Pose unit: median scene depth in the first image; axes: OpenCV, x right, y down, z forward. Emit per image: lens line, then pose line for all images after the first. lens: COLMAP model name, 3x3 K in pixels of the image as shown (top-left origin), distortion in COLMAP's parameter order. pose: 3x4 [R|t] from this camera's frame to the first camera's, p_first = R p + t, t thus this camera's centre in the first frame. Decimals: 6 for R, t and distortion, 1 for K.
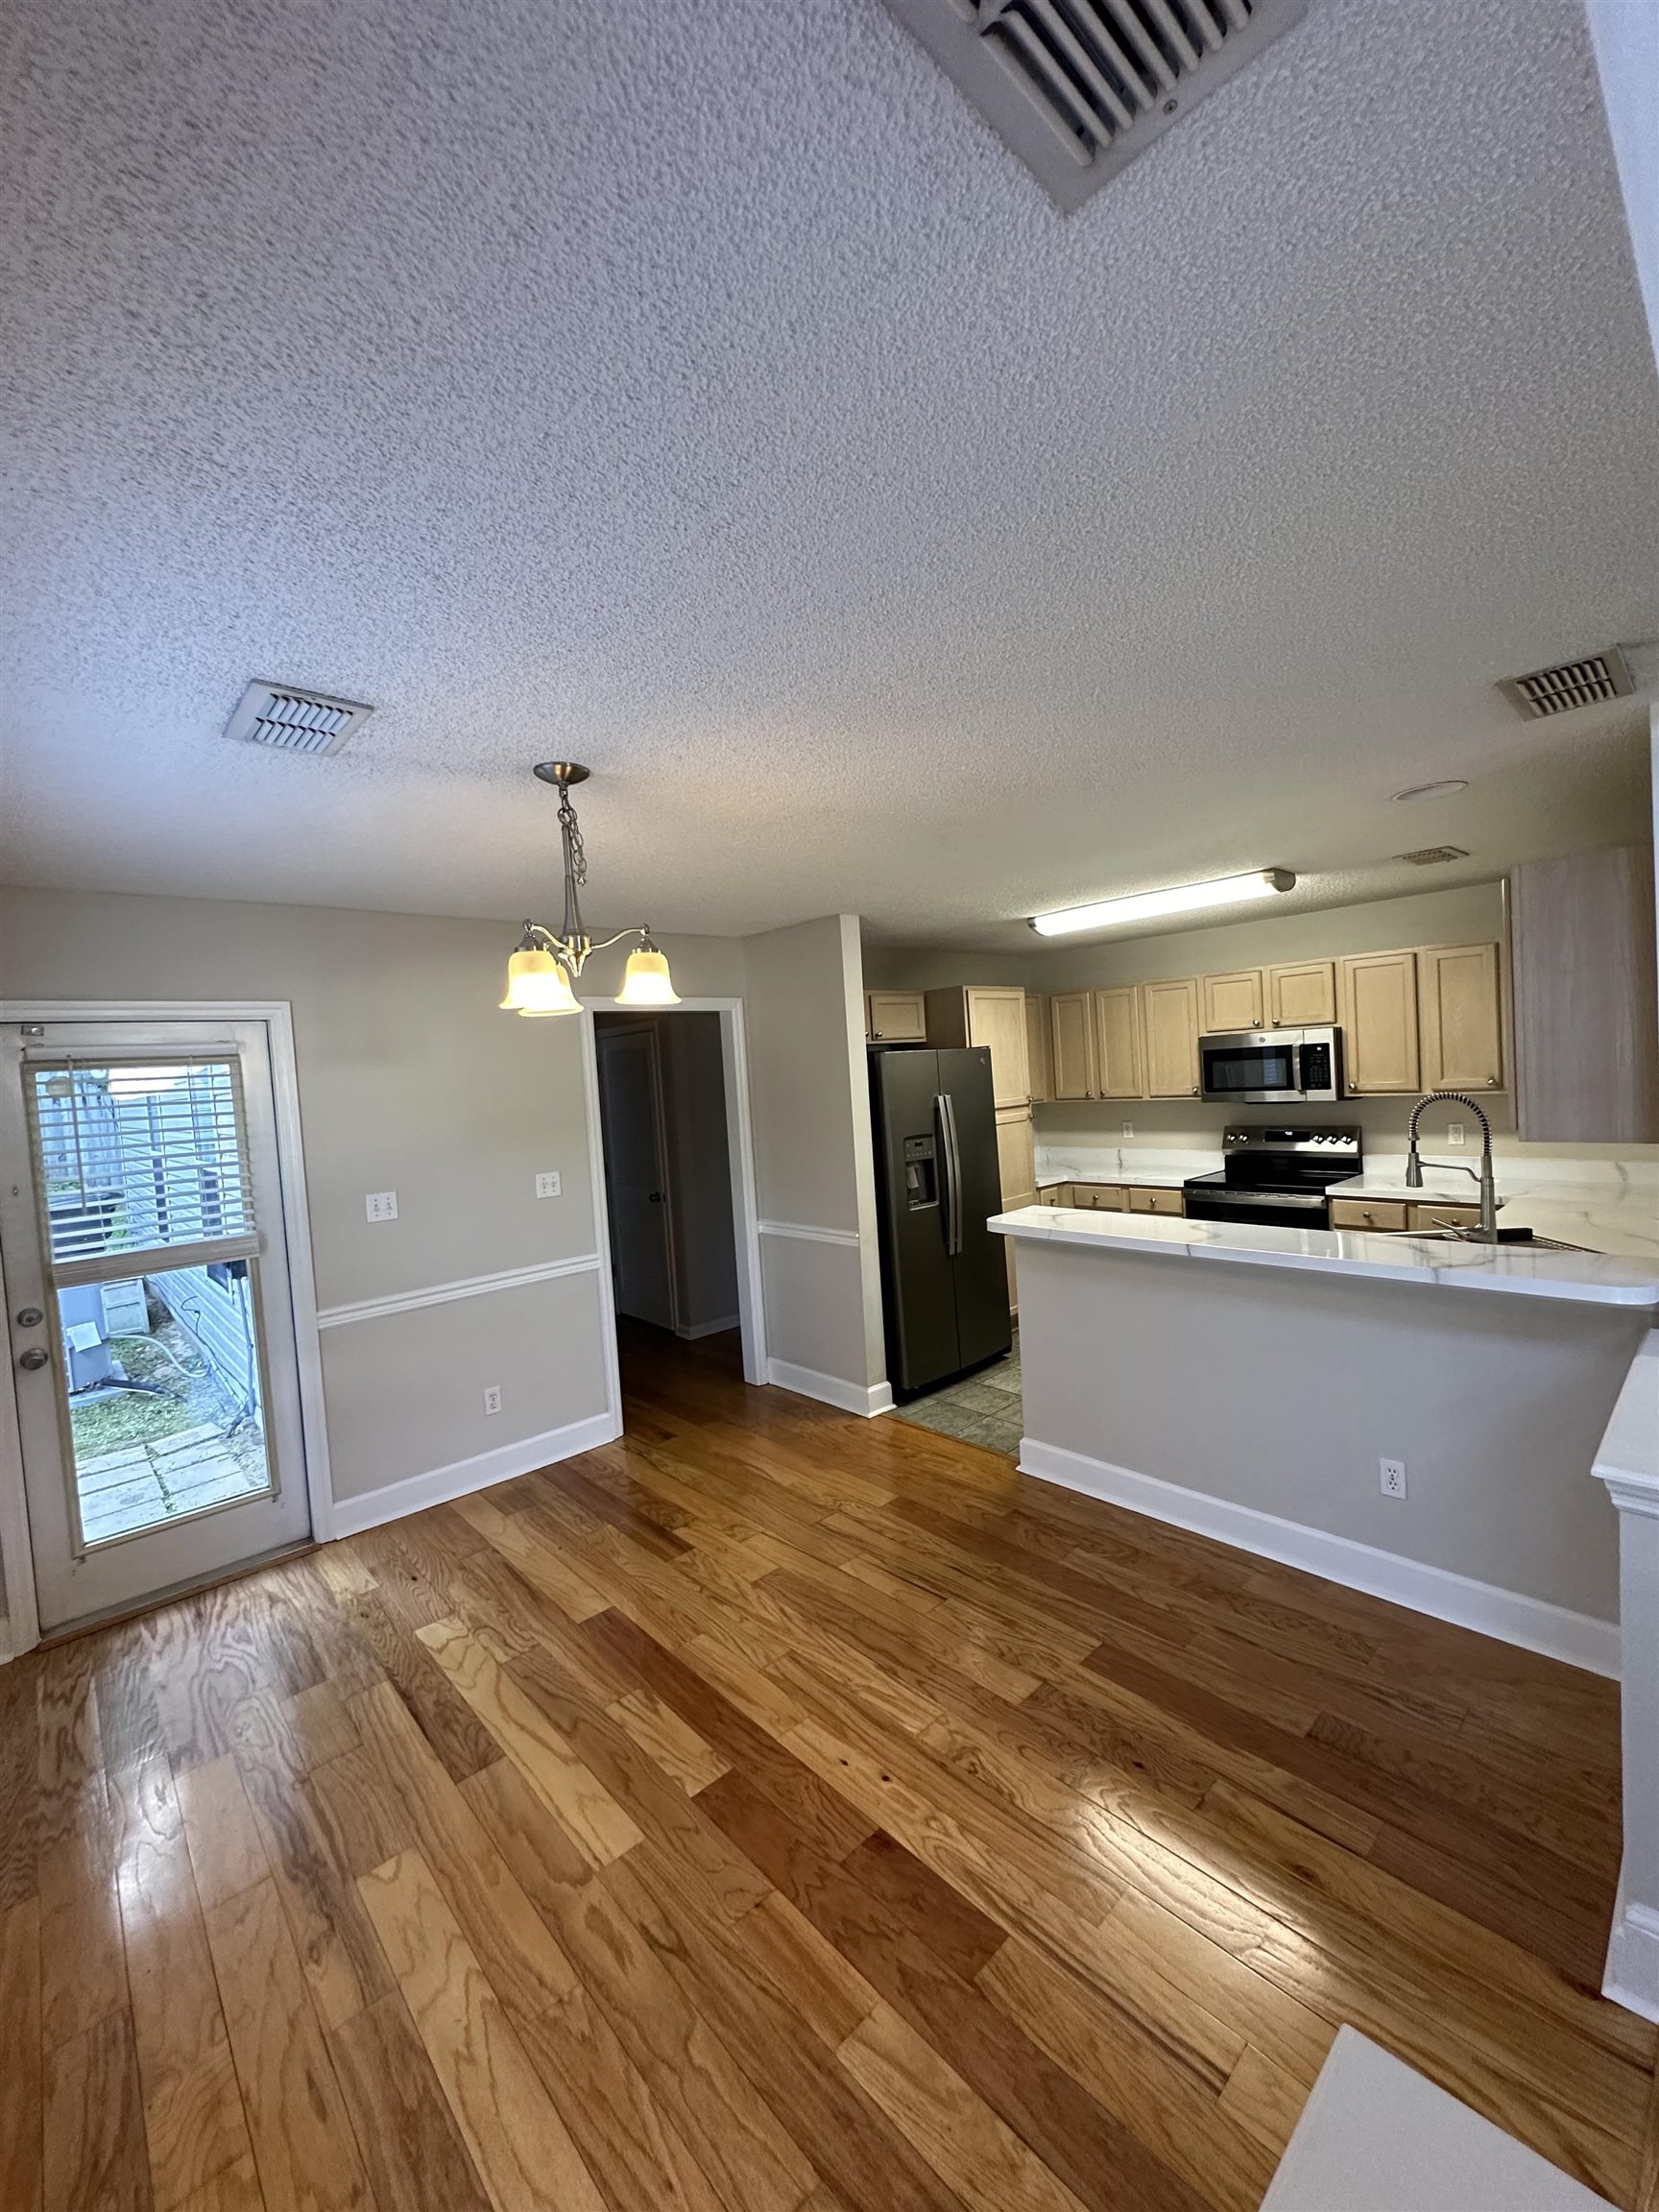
lens RADIAL K [[884.2, 0, 833.5], [0, 884.2, 1105.0], [0, 0, 1]] dist [-0.004278, 0.001219]
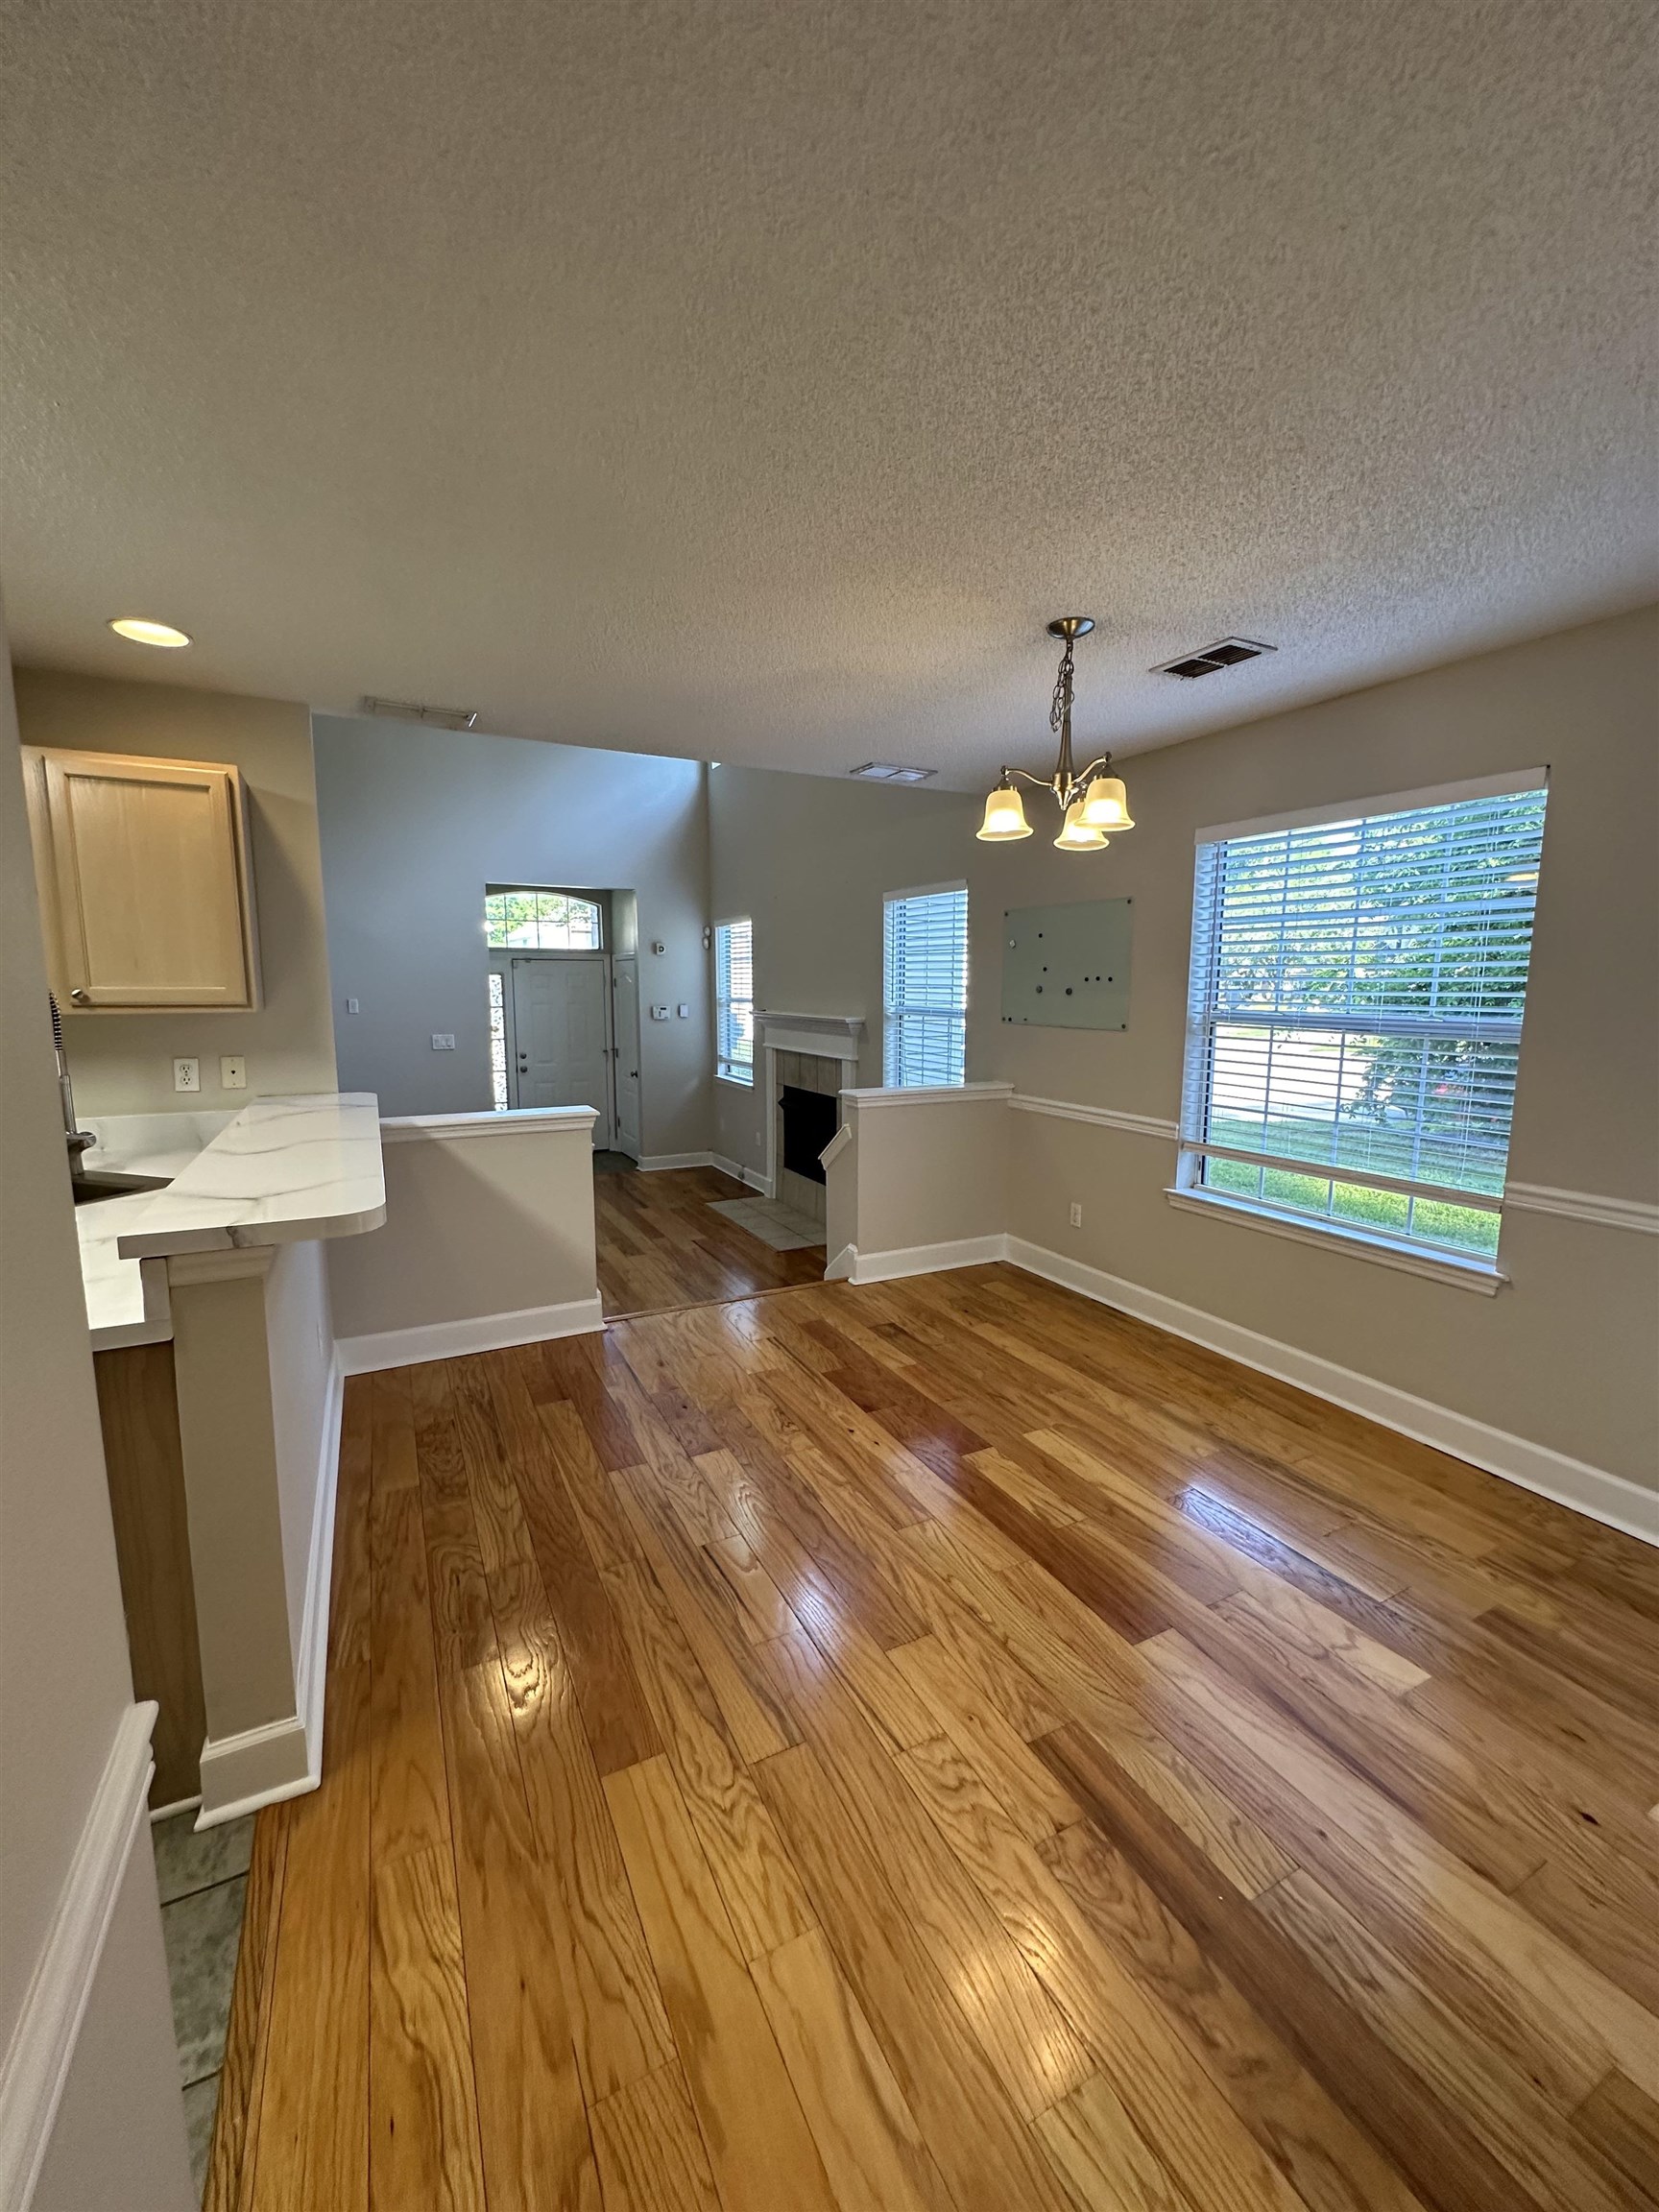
lens RADIAL K [[882.7, 0, 831.4], [0, 882.7, 1101.4], [0, 0, 1]] dist [0.000278, 0.000338]
pose [[-0.963024, 0.024664, 0.268284, -0.147110], [0.067974, 0.985828, 0.153369, 0.017649], [-0.260699, 0.165934, -0.951053, 1.112372]]
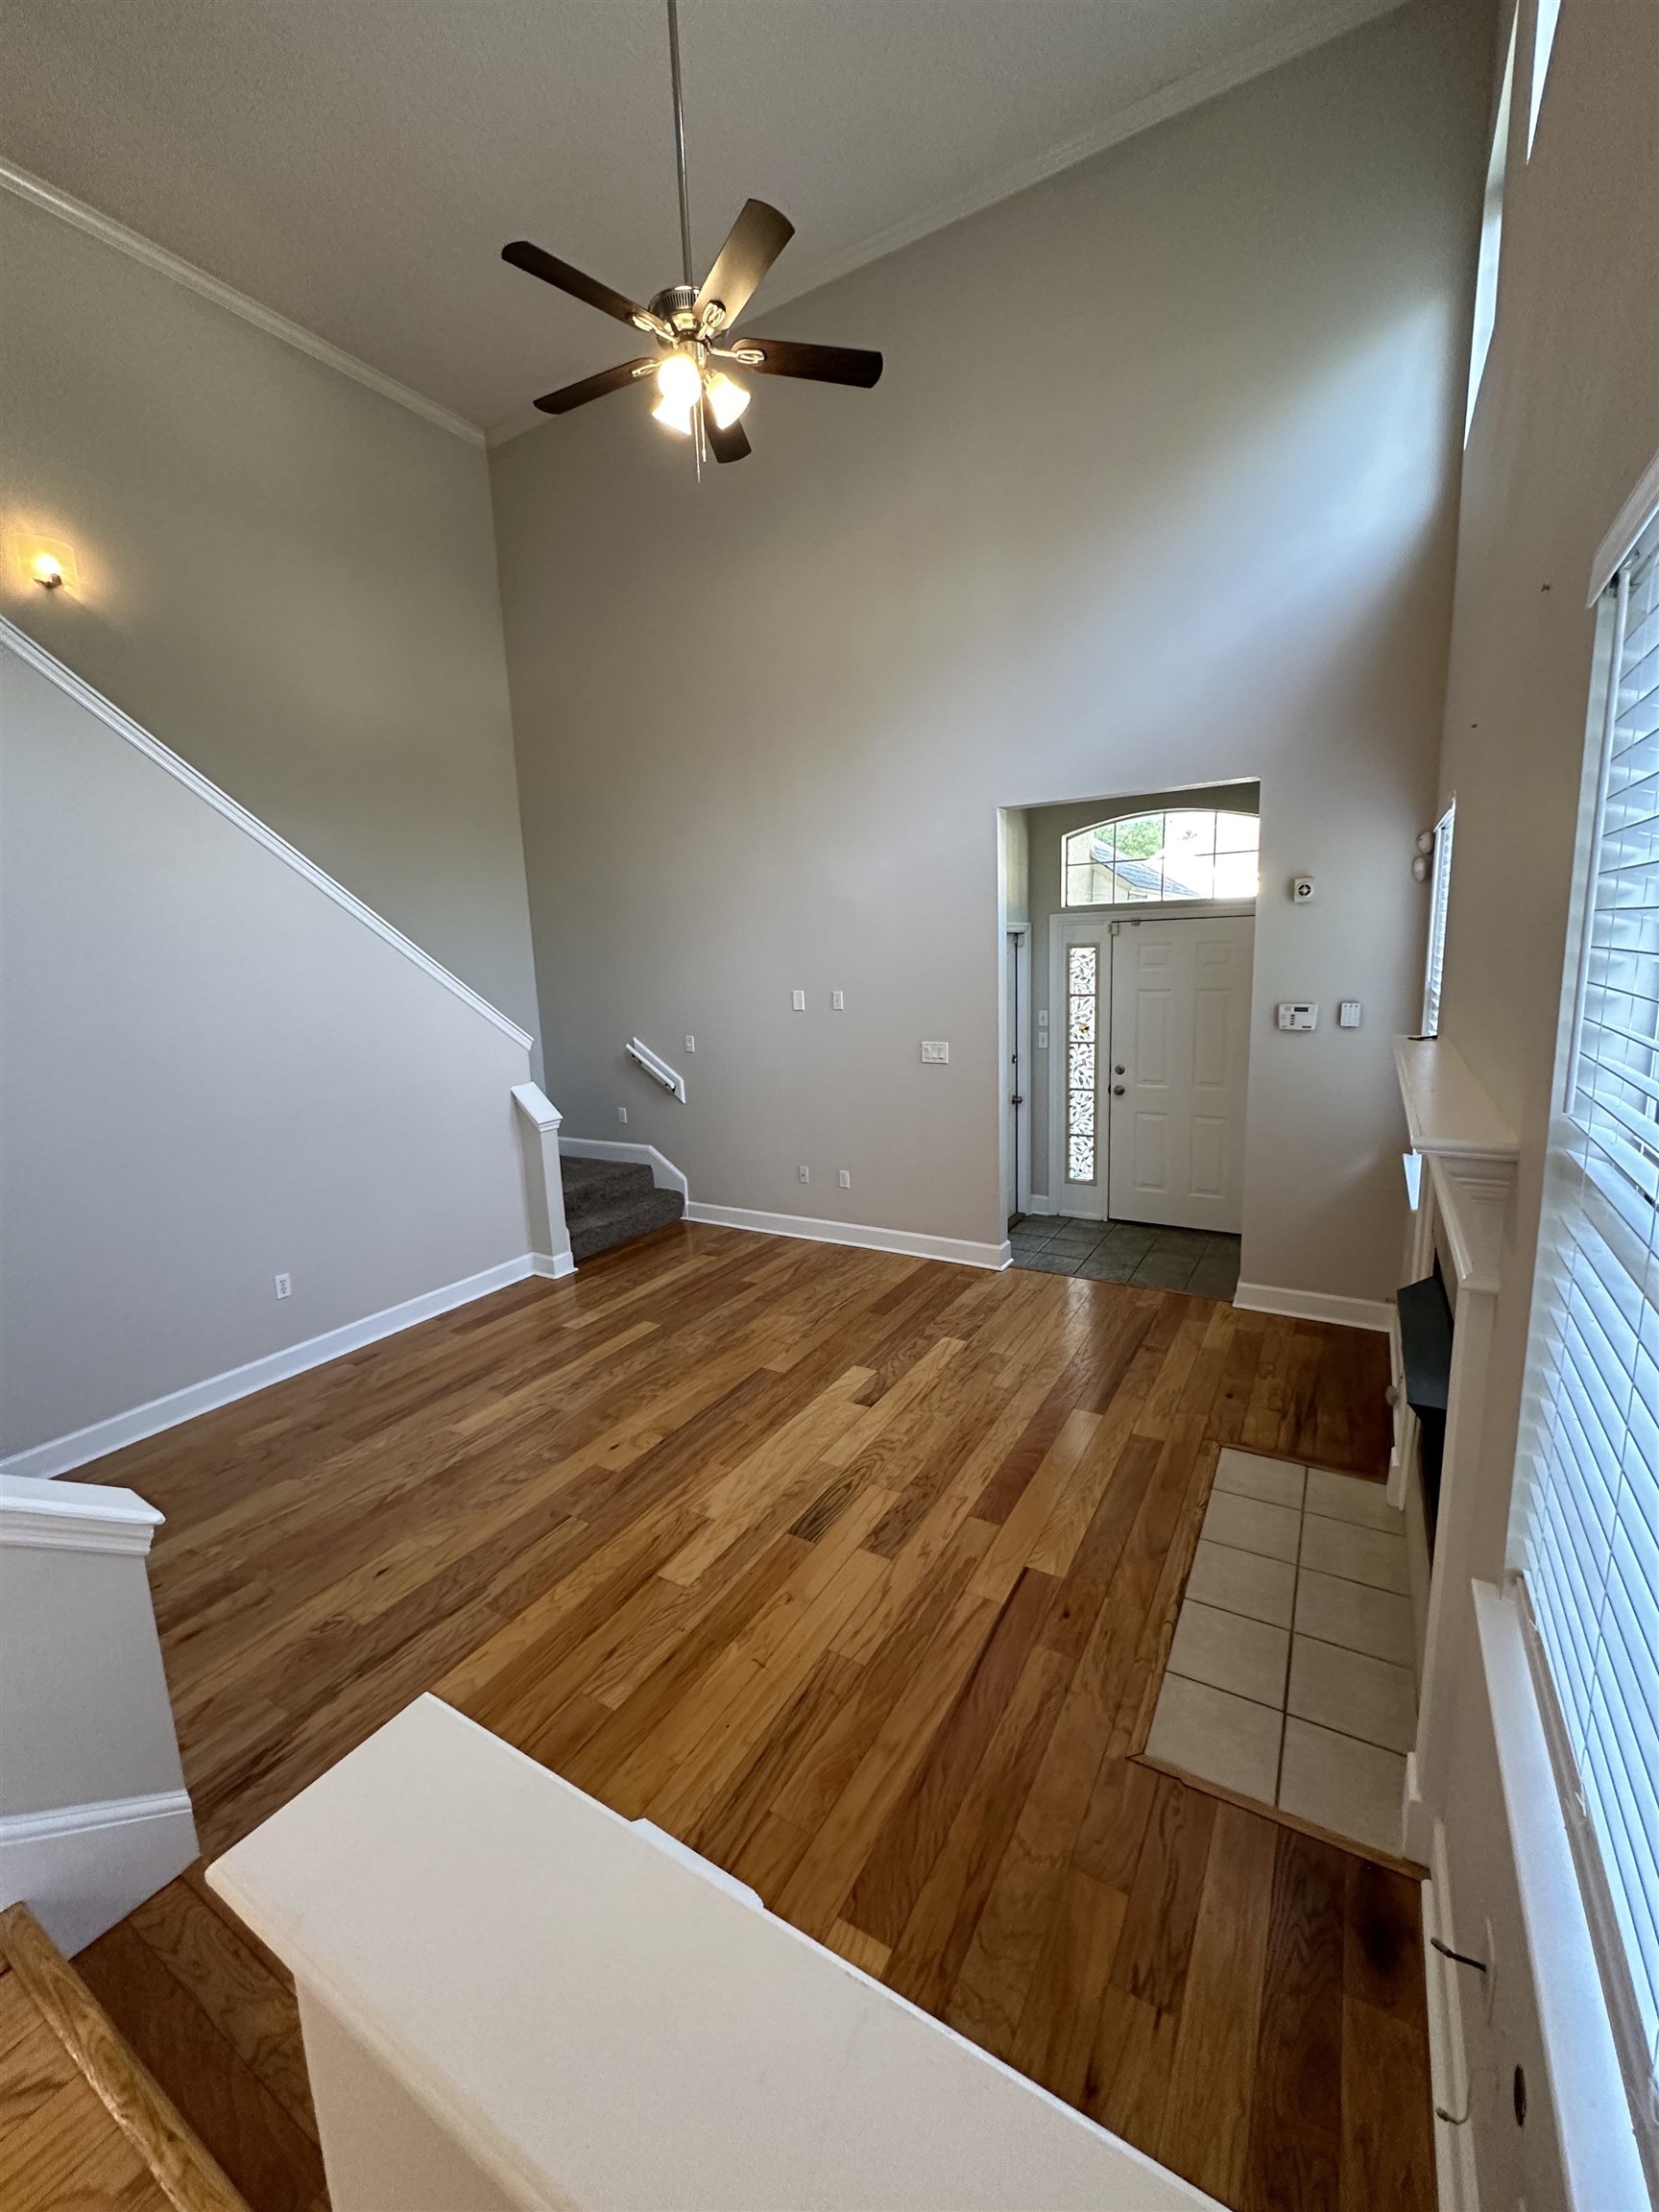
lens RADIAL K [[882.7, 0, 831.4], [0, 882.7, 1101.4], [0, 0, 1]] dist [0.000278, 0.000338]
pose [[-0.280437, -0.091069, 0.955542, -0.073737], [0.090809, 0.988507, 0.120862, 0.024324], [-0.955567, 0.120667, -0.268944, 0.080208]]
